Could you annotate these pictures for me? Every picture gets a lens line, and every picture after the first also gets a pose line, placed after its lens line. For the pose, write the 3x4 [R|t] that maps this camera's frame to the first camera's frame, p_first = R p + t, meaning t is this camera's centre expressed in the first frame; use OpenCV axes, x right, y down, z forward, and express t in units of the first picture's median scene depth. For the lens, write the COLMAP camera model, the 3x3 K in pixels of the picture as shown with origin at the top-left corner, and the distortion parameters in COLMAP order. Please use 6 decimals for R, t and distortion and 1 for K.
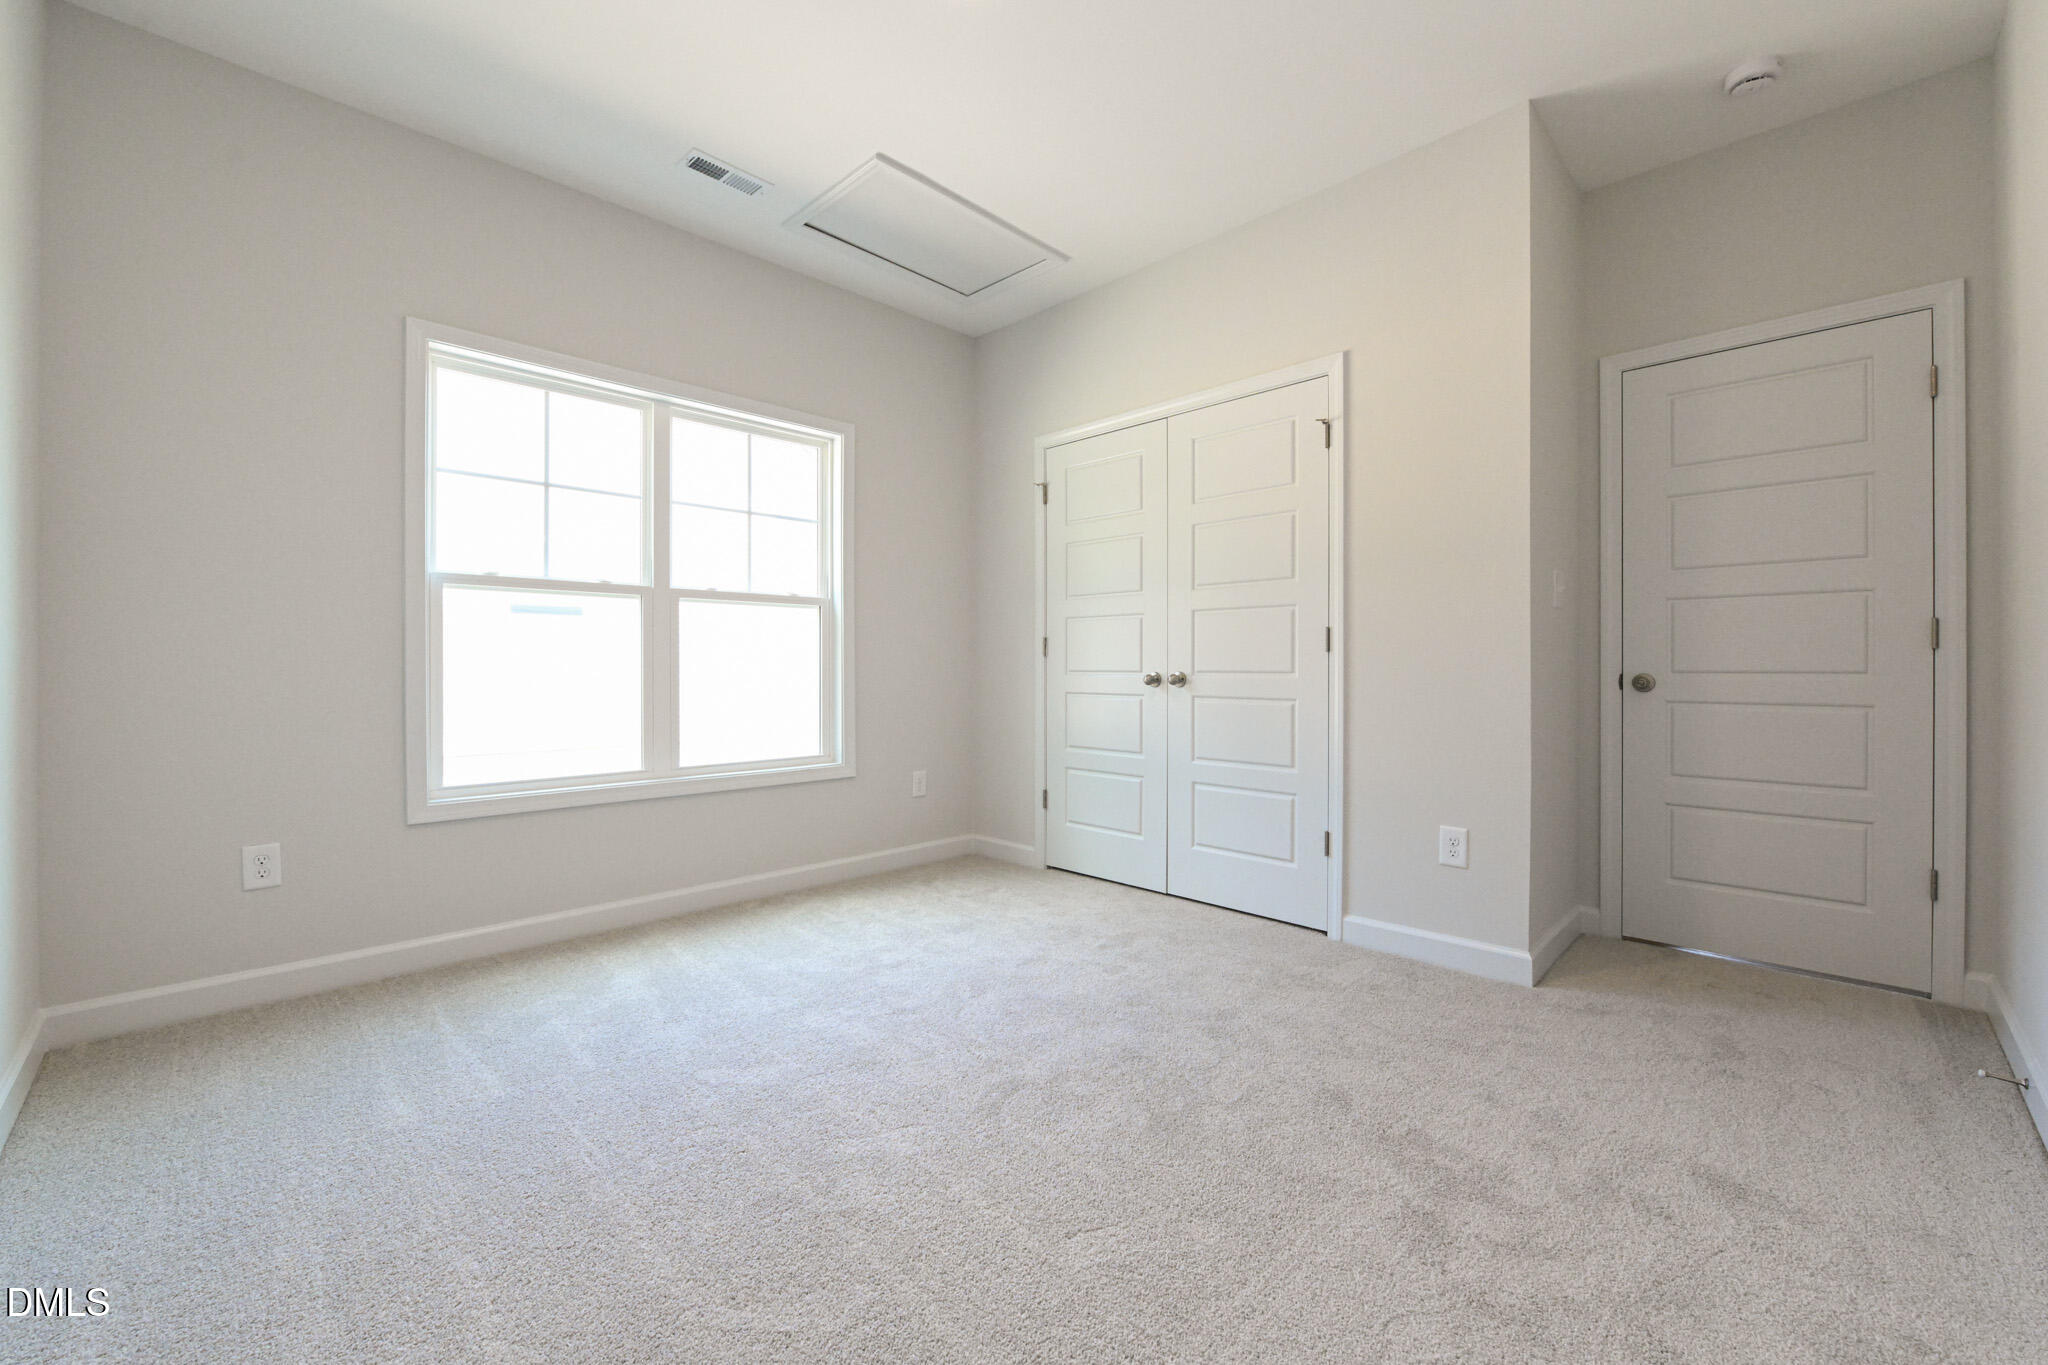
lens RADIAL K [[808.4, 0, 1026.7], [0, 808.4, 669.0], [0, 0, 1]] dist [-0.008163, -0.000685]
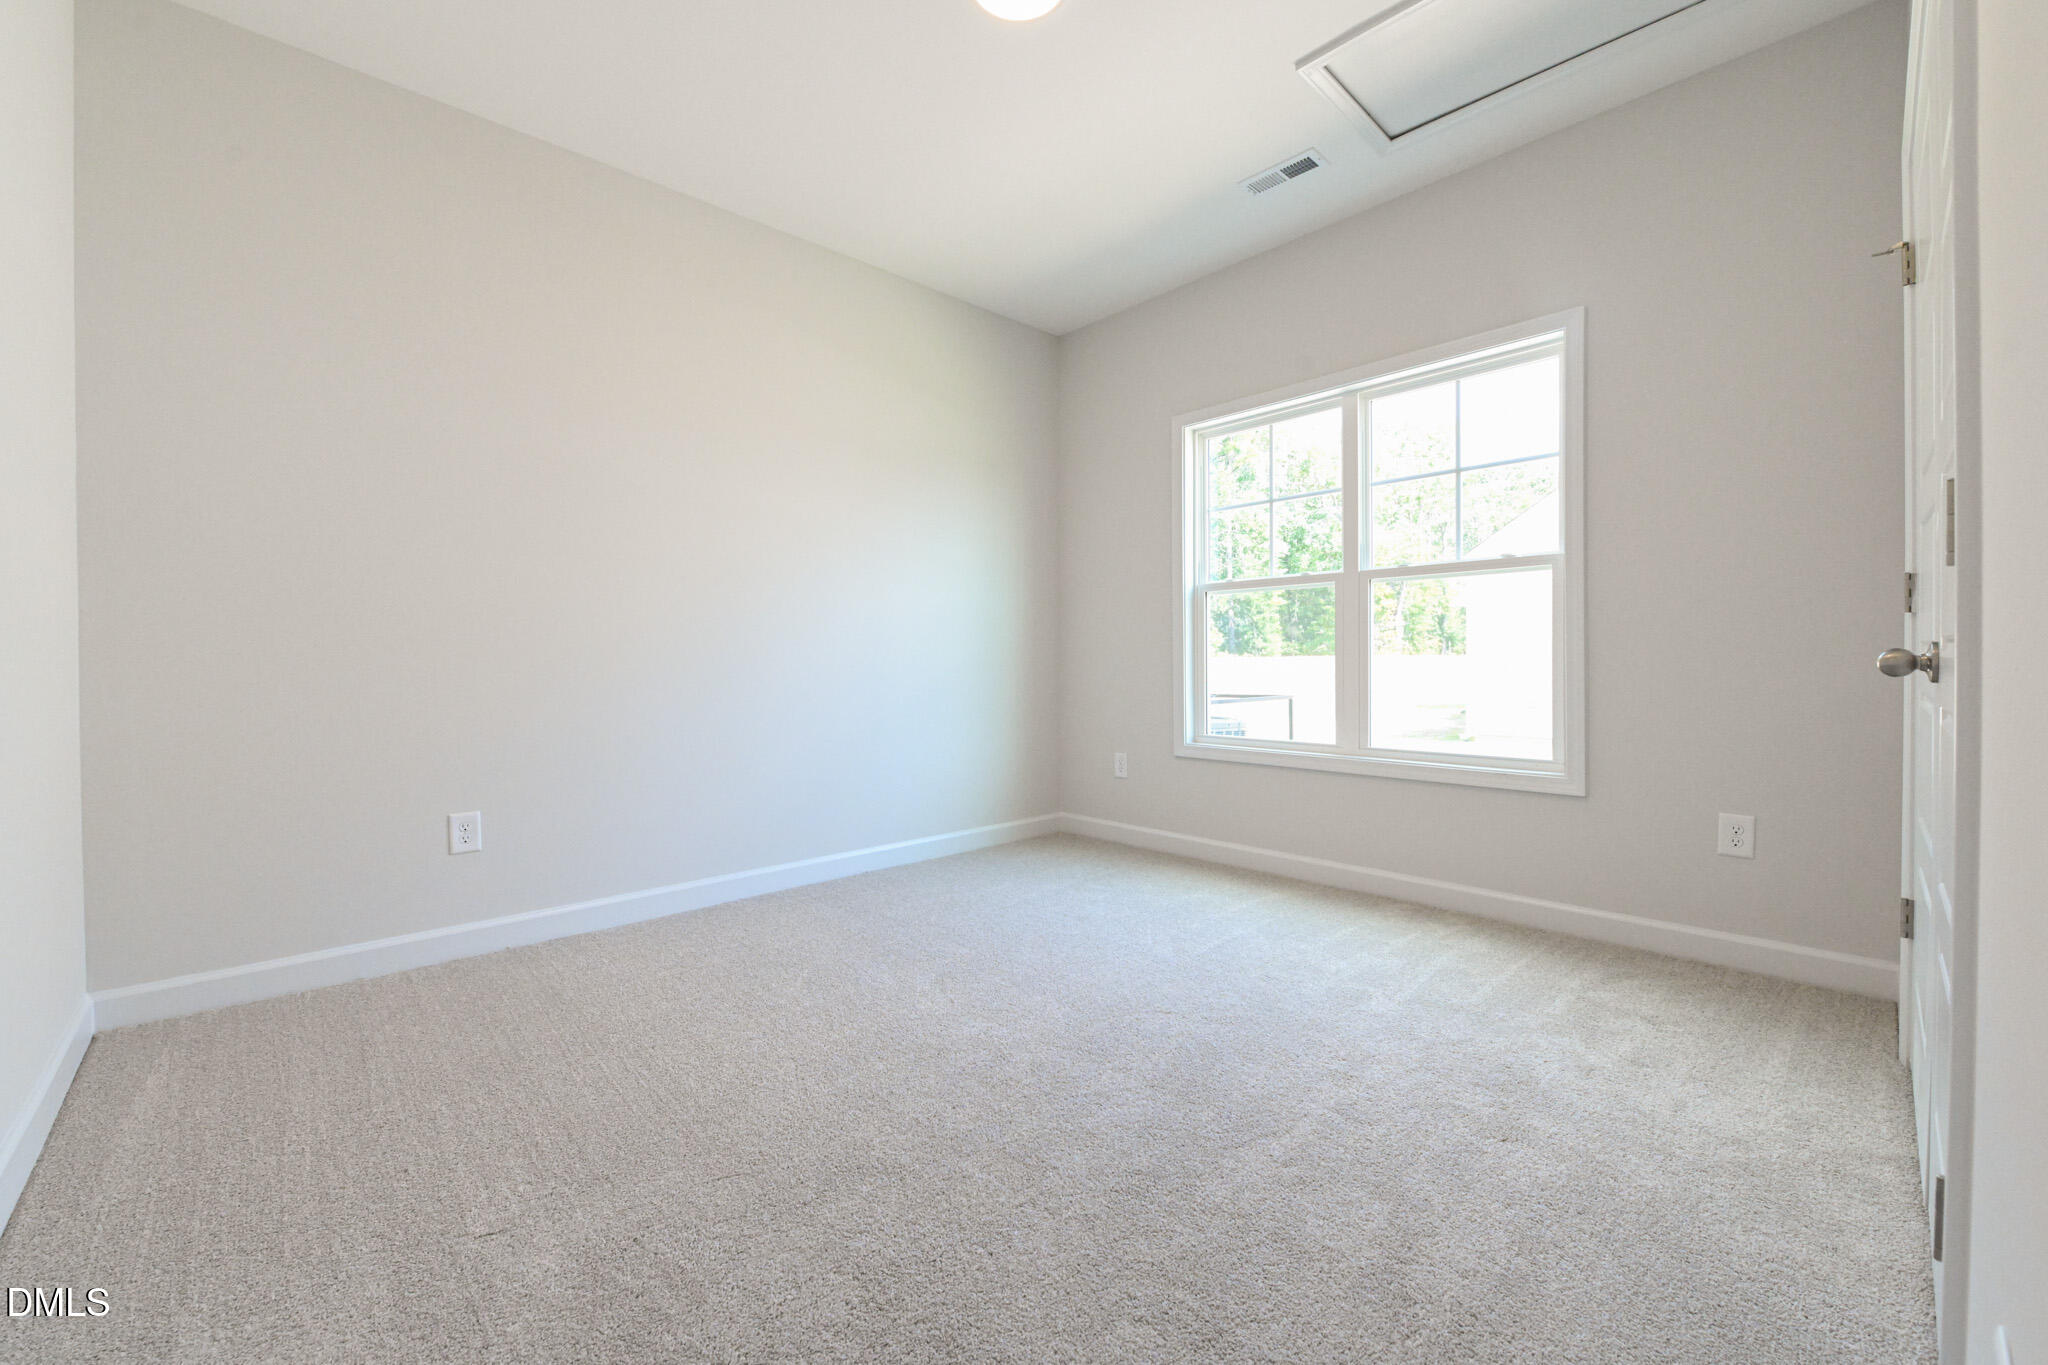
lens RADIAL K [[808.4, 0, 1026.7], [0, 808.4, 669.0], [0, 0, 1]] dist [-0.008163, -0.000685]
pose [[-0.011113, 0.020508, -0.999728, 0.602644], [0.013830, 0.999697, 0.020353, -0.003197], [0.999843, -0.013600, -0.011393, 0.601509]]
